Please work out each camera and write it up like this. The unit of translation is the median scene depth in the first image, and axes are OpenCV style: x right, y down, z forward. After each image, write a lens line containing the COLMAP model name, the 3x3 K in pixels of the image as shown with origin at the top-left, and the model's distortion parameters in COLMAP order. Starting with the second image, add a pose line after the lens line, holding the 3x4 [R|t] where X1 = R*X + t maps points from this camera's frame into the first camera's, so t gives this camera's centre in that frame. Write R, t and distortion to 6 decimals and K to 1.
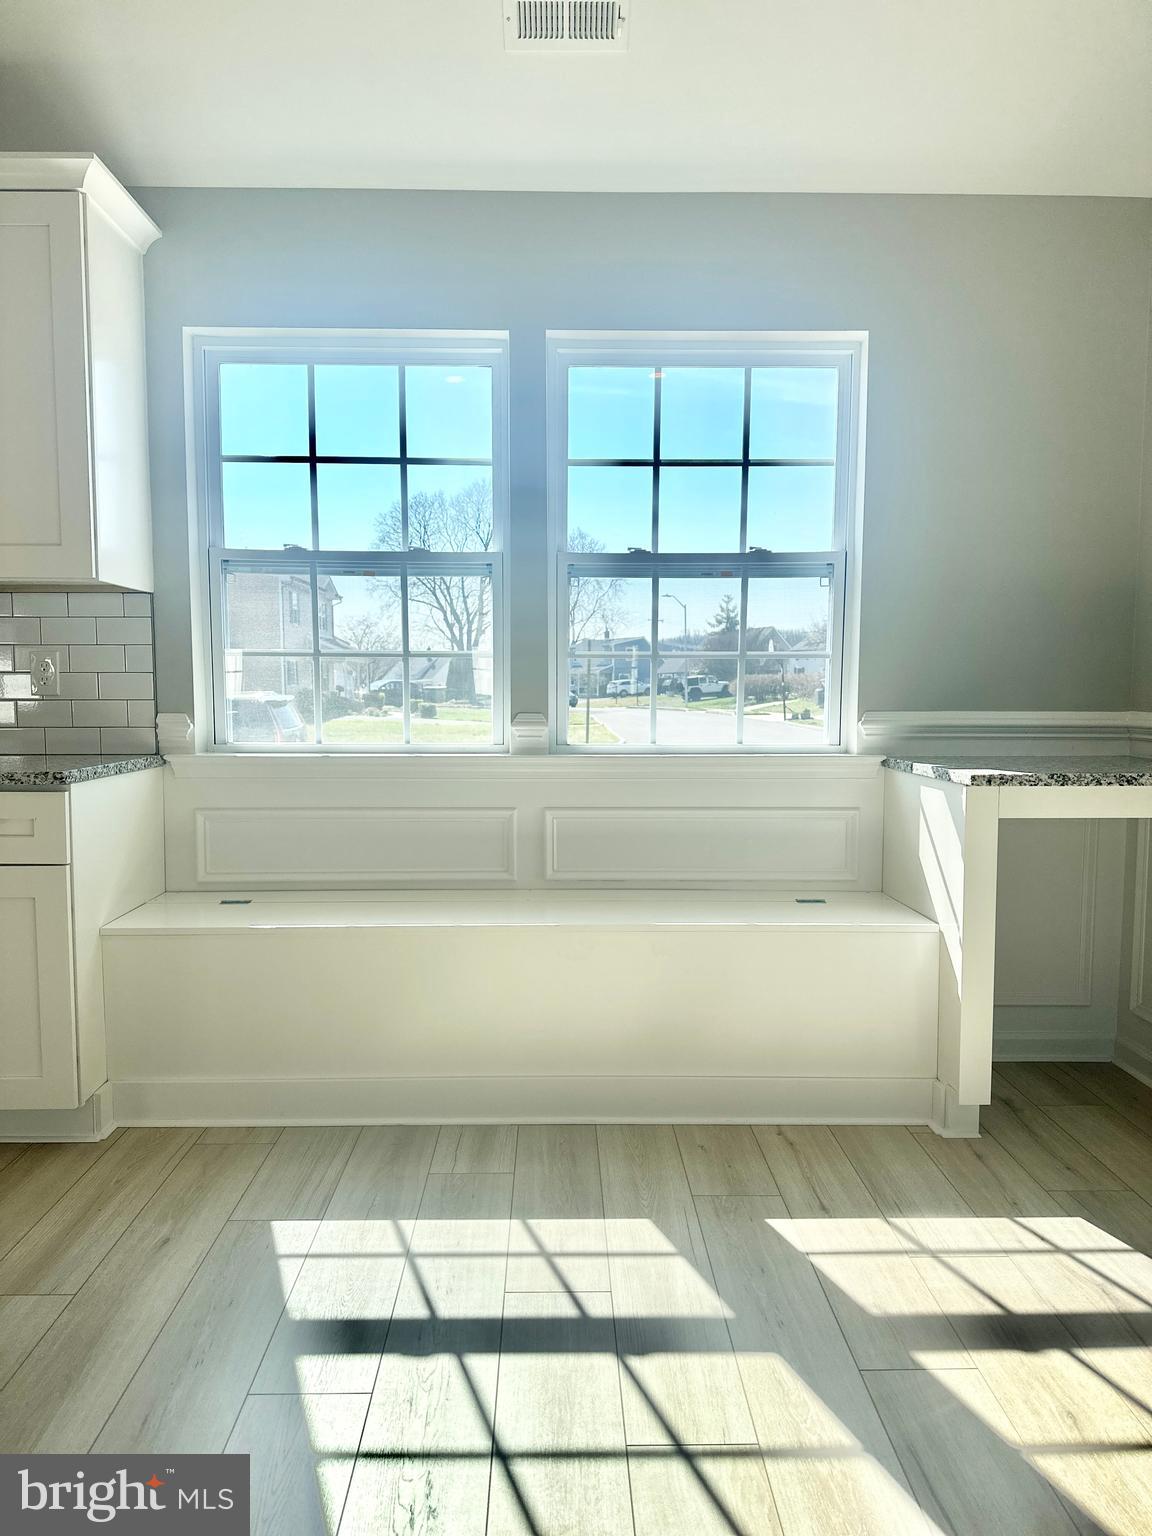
lens RADIAL K [[1080.9, 0, 567.2], [0, 1080.9, 781.9], [0, 0, 1]] dist [0.064349, -0.079992]
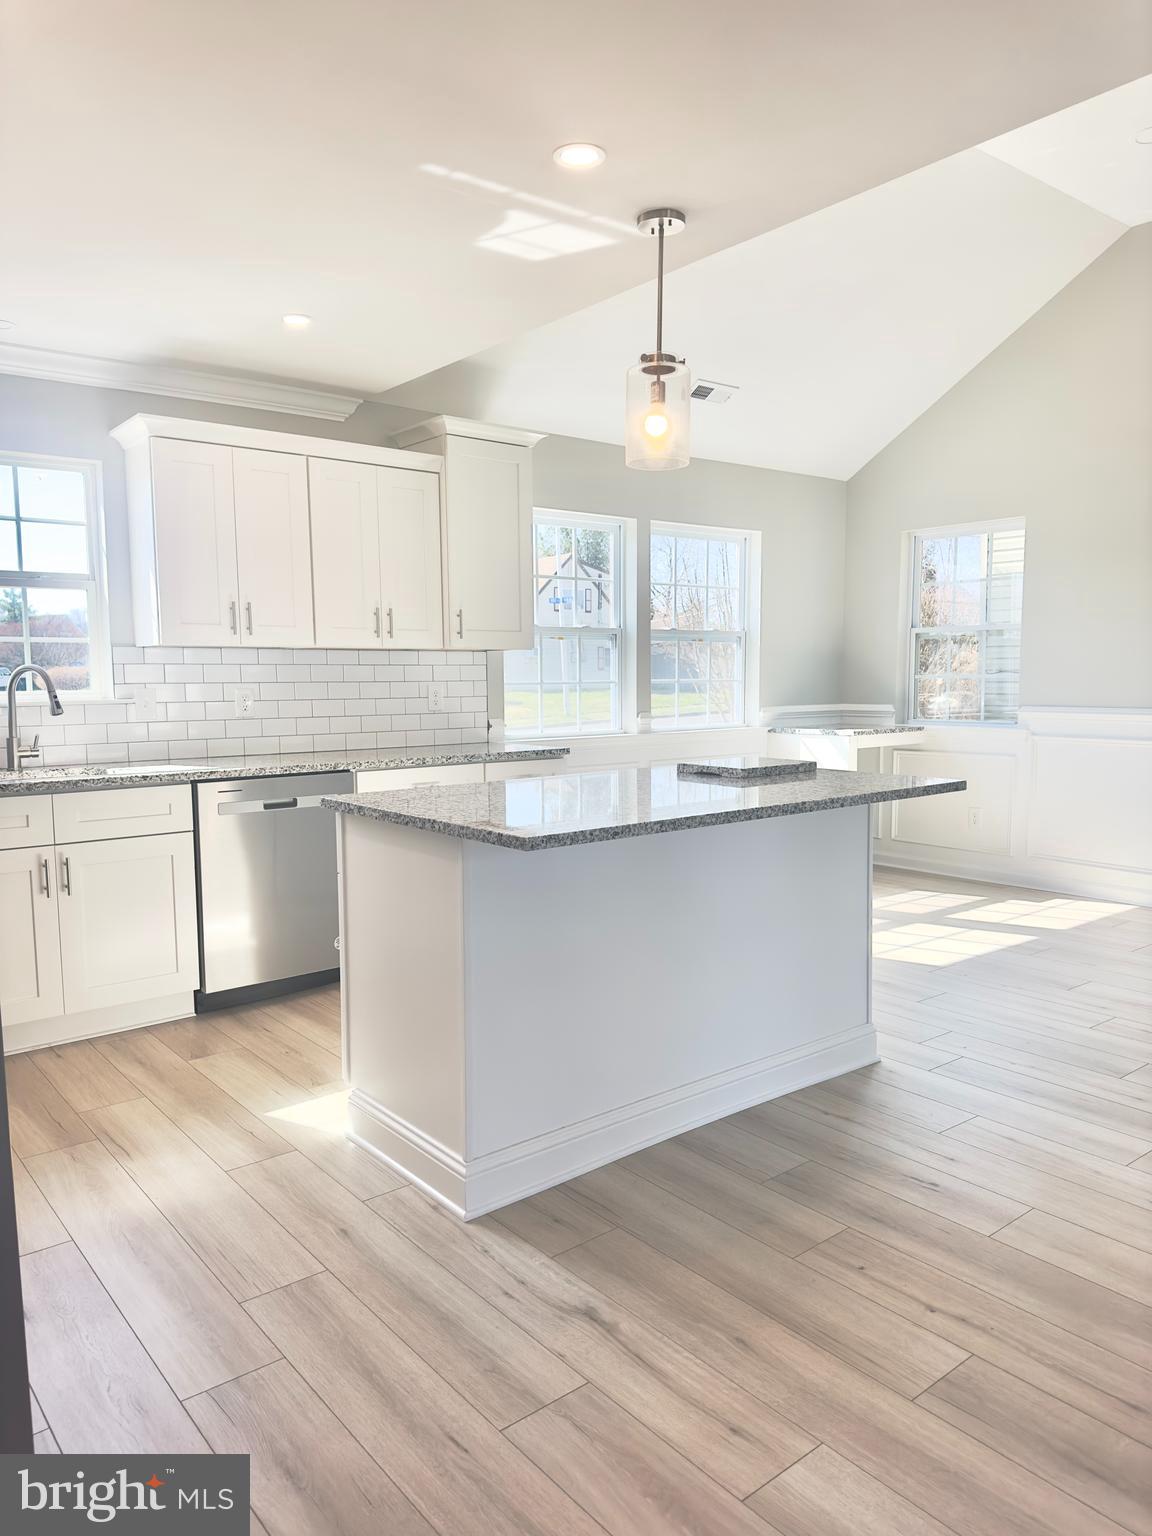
lens RADIAL K [[1080.9, 0, 576.0], [0, 1080.9, 778.1], [0, 0, 1]] dist [0.064349, -0.079992]
pose [[0.782256, -0.065174, 0.619539, -1.343318], [0.063860, 0.997662, 0.024320, -0.001696], [-0.619675, 0.020540, 0.784589, -0.455704]]
